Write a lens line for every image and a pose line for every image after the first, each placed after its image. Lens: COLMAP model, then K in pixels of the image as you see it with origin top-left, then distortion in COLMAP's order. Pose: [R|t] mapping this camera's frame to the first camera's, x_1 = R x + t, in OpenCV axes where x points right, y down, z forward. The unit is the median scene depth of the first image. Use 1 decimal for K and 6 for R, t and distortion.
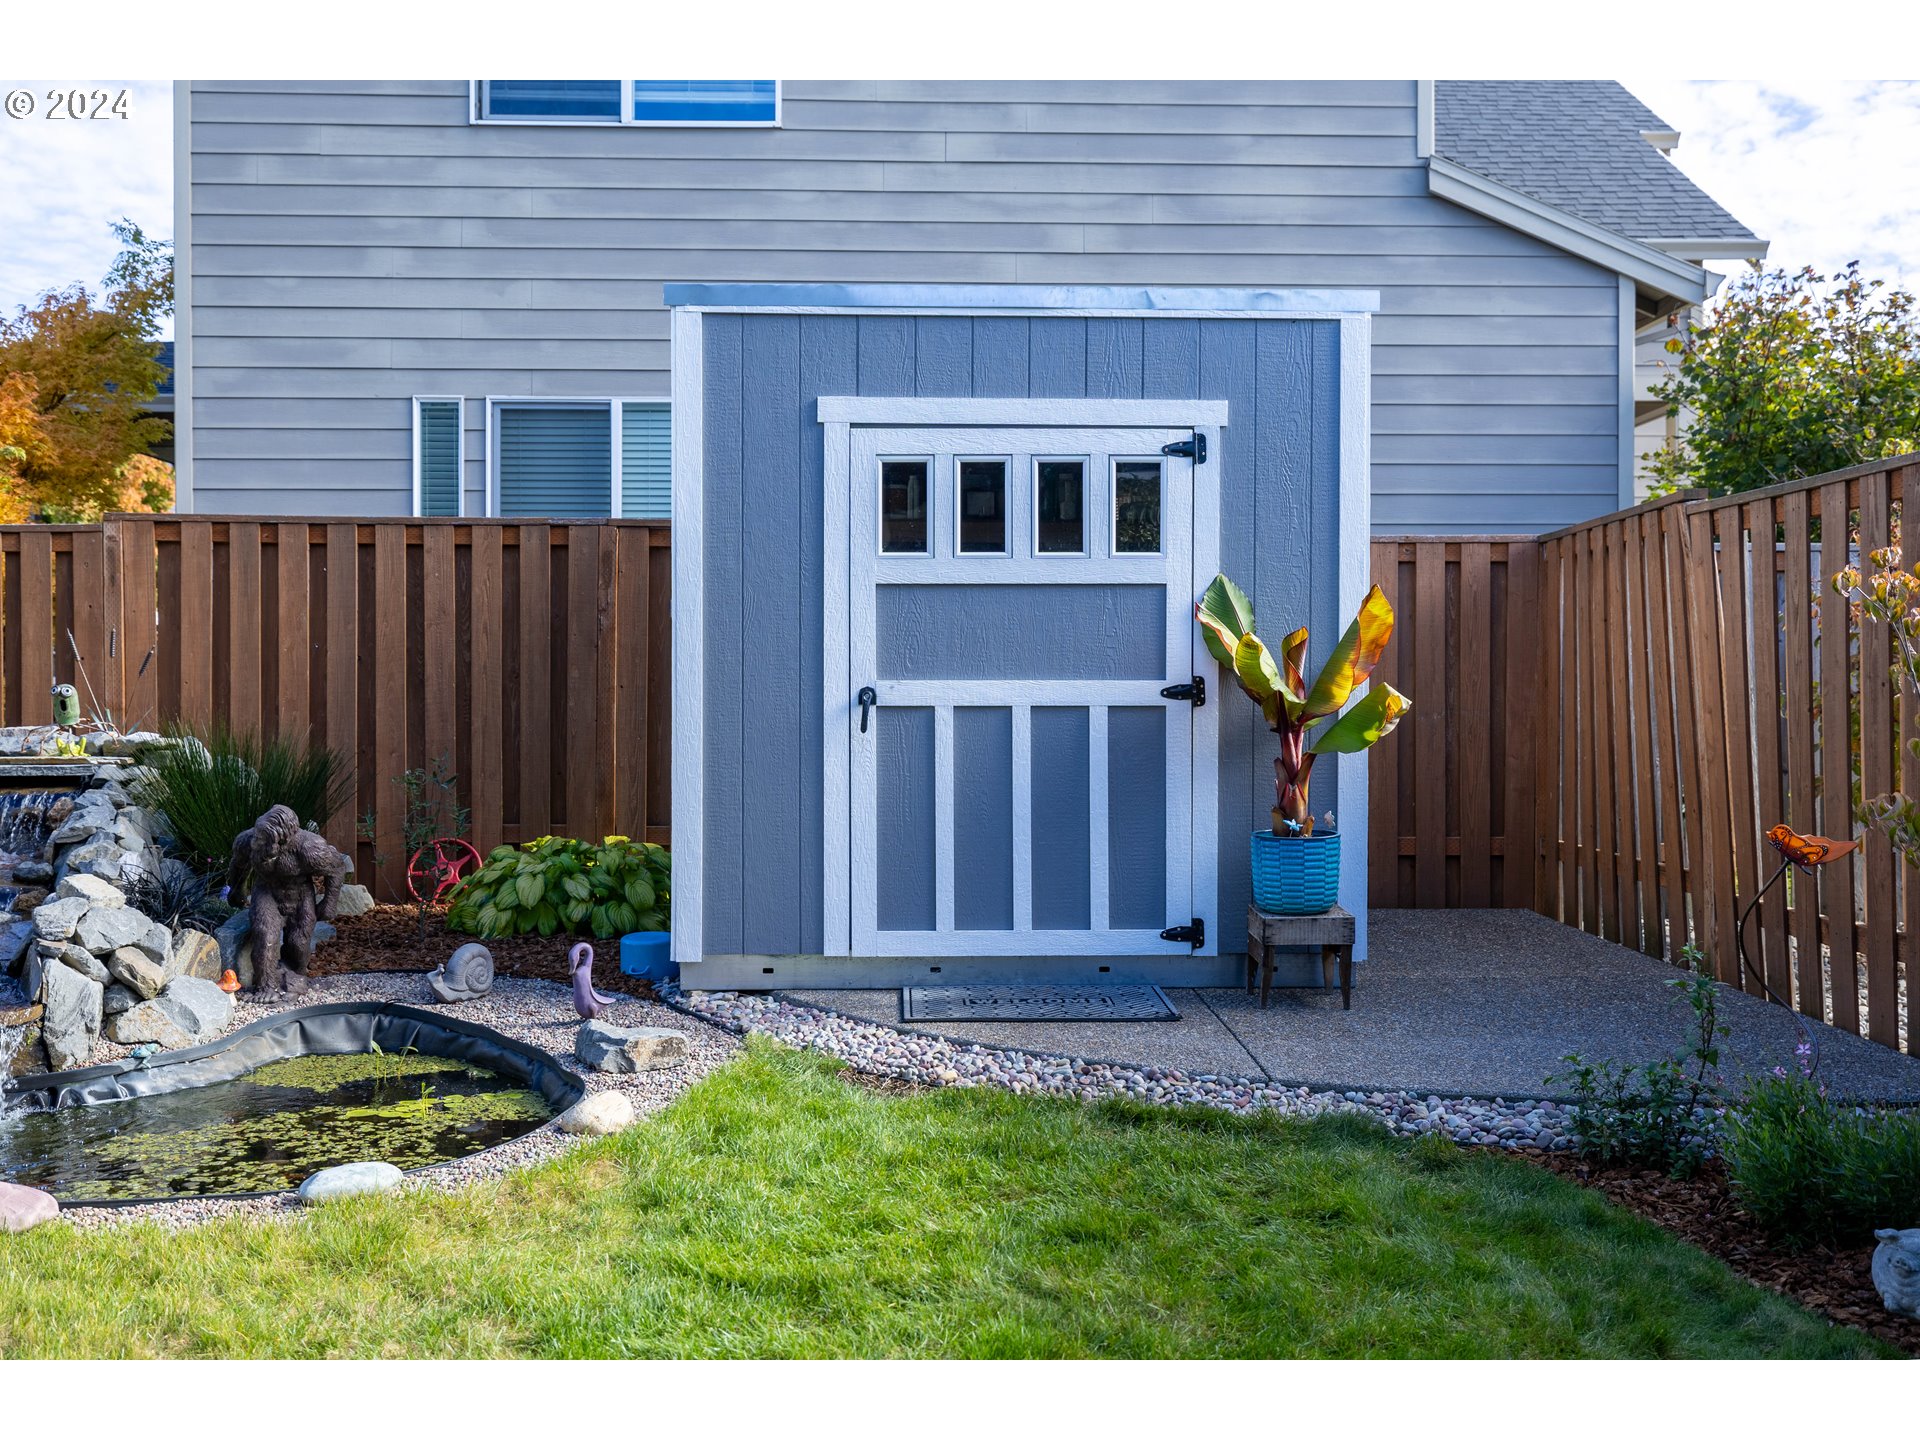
lens RADIAL K [[2049.1, 0, 960.0], [0, 2049.1, 720.0], [0, 0, 1]] dist [0.001888, -0.012684]
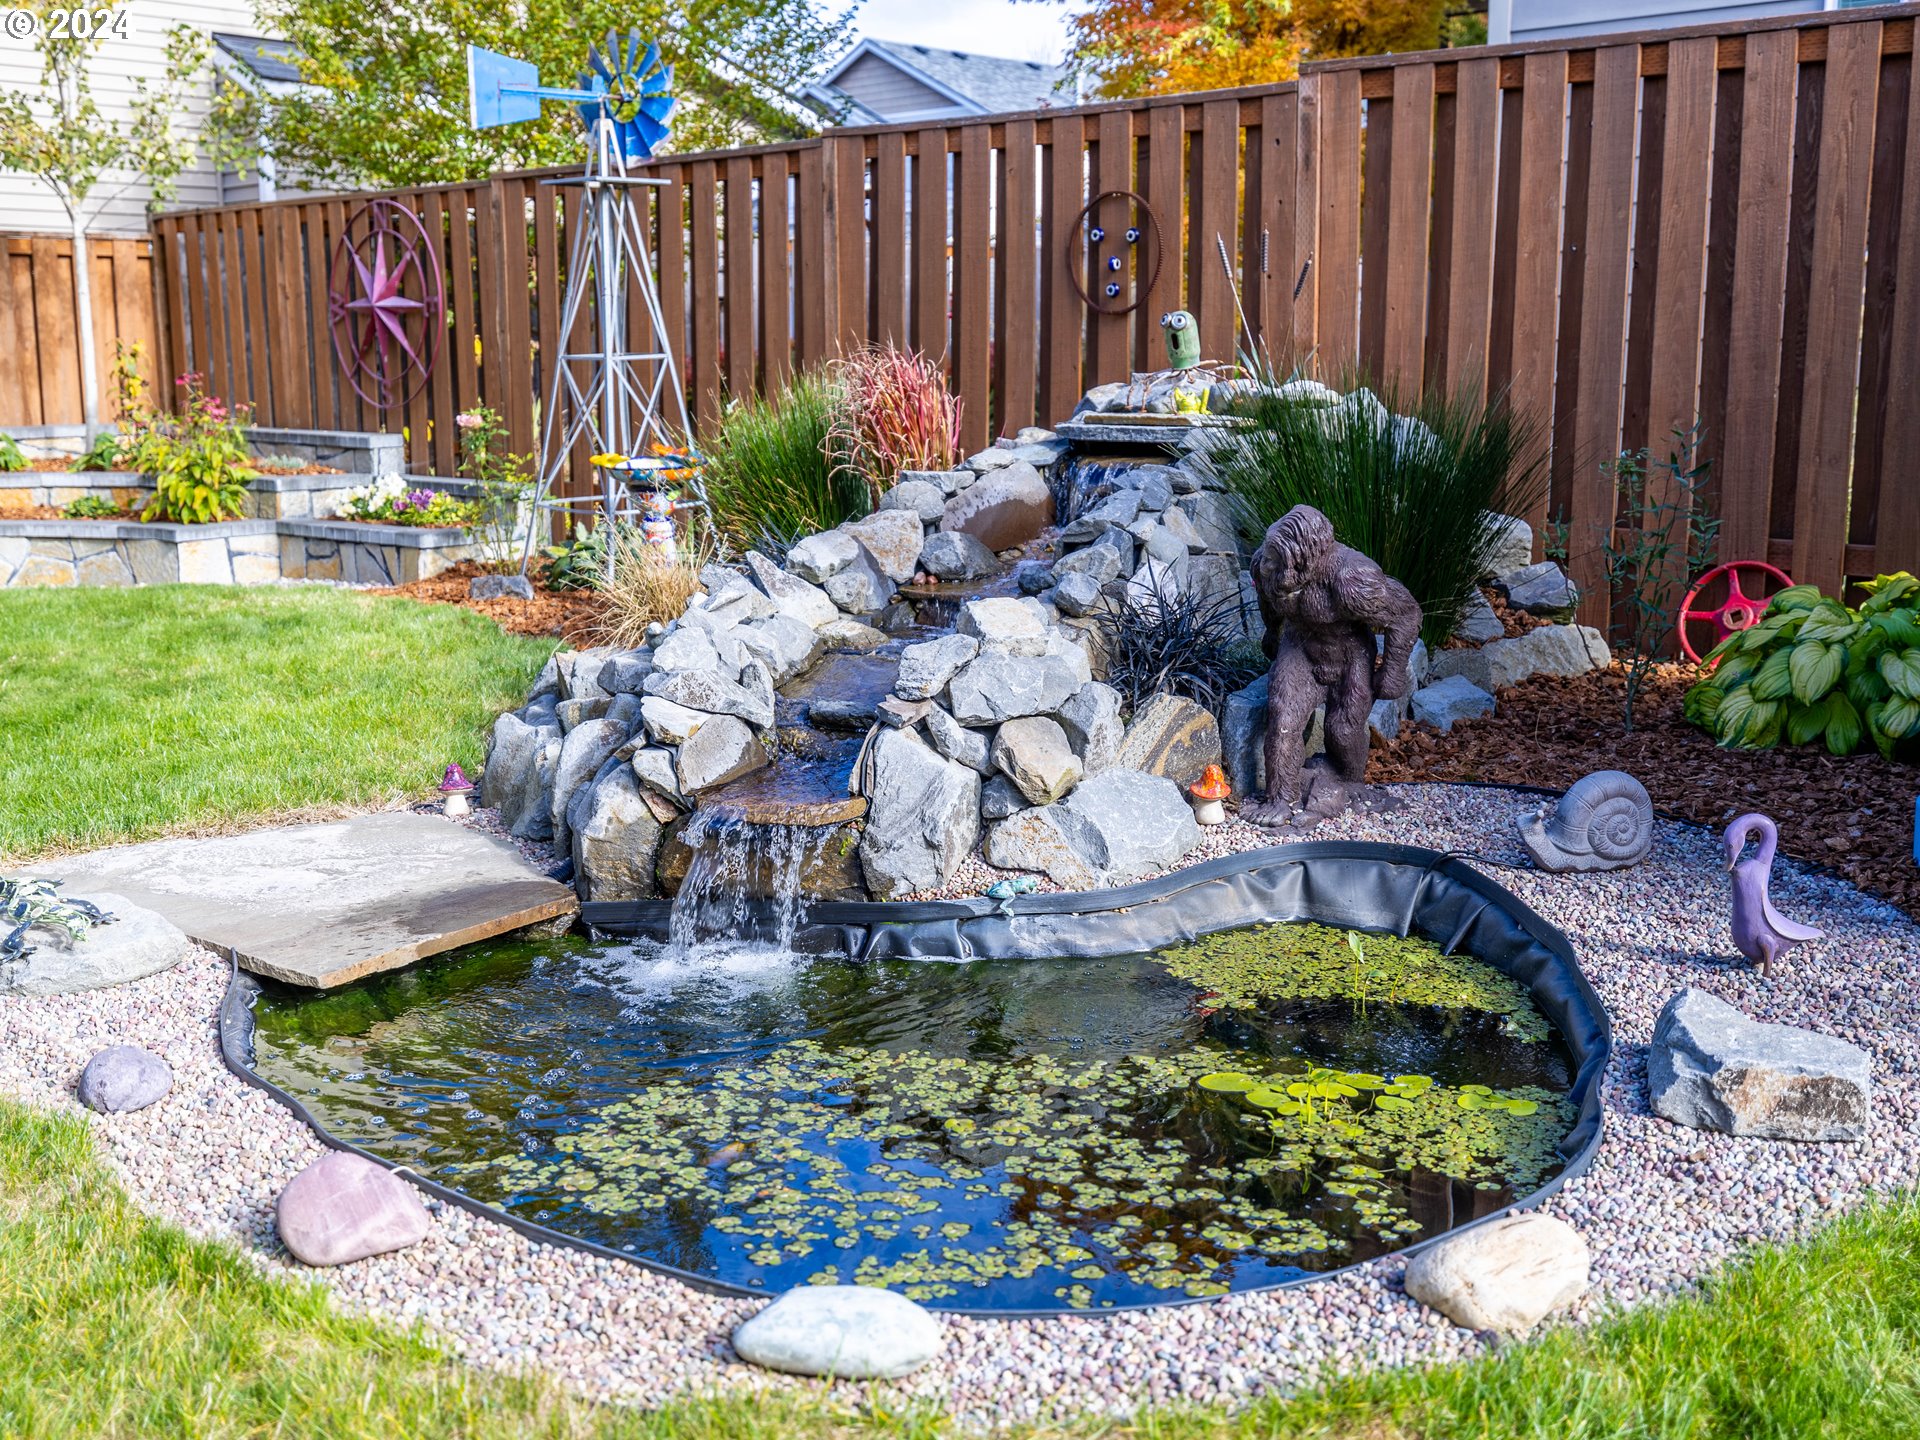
lens RADIAL K [[2049.1, 0, 960.0], [0, 2049.1, 720.0], [0, 0, 1]] dist [0.001888, -0.012684]
pose [[0.695147, 0.126922, -0.707574, 0.032265], [-0.005942, 0.985271, 0.170897, 0.001318], [0.718843, -0.114594, 0.685663, 0.511581]]
